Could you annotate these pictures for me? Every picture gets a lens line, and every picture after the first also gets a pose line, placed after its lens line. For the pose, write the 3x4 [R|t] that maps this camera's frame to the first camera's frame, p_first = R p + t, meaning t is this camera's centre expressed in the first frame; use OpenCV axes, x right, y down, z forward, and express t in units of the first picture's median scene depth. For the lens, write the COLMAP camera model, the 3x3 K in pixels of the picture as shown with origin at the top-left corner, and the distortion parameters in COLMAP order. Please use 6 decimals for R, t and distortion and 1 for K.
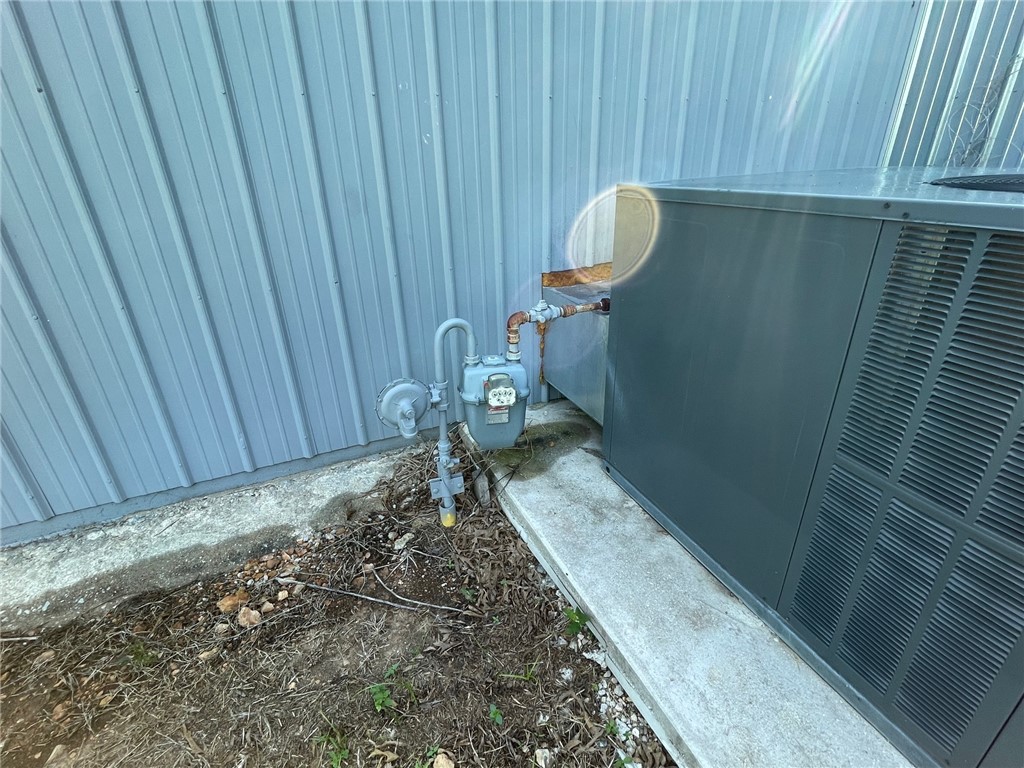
lens RADIAL K [[485.3, 0, 514.3], [0, 485.3, 382.4], [0, 0, 1]] dist [-0.002120, 0.000854]
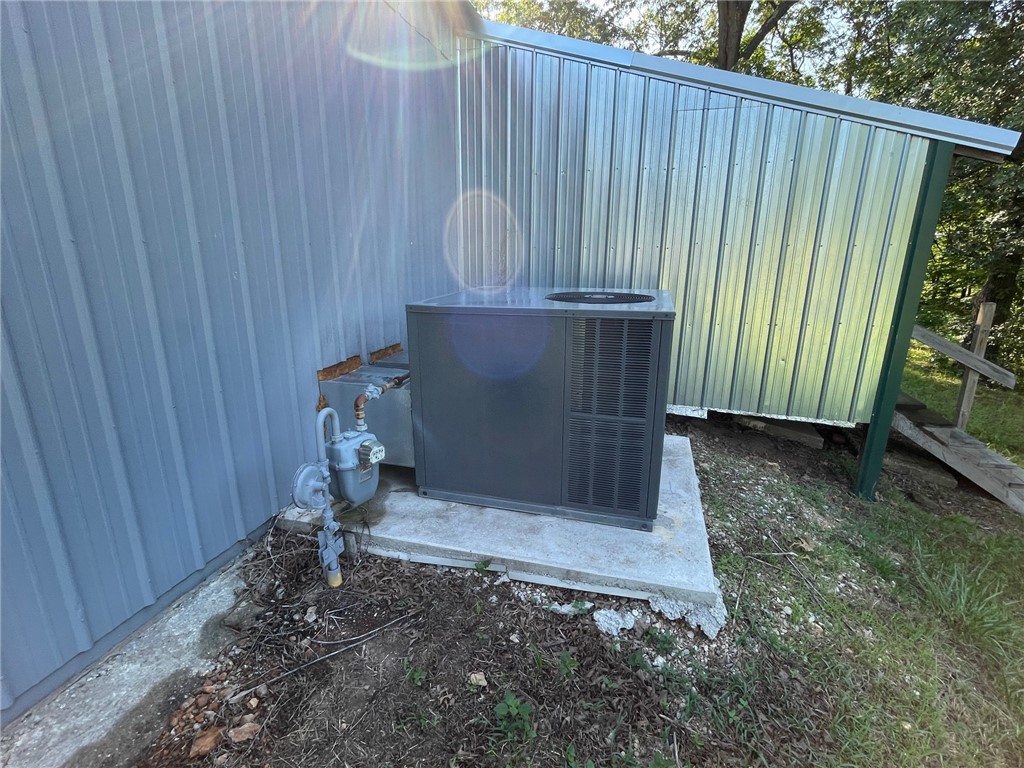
lens RADIAL K [[485.3, 0, 510.2], [0, 485.3, 385.0], [0, 0, 1]] dist [-0.002120, 0.000854]
pose [[0.636237, -0.180932, 0.749977, -0.683909], [0.309152, 0.950441, -0.032973, 0.003690], [-0.706843, 0.252835, 0.660641, -0.196870]]
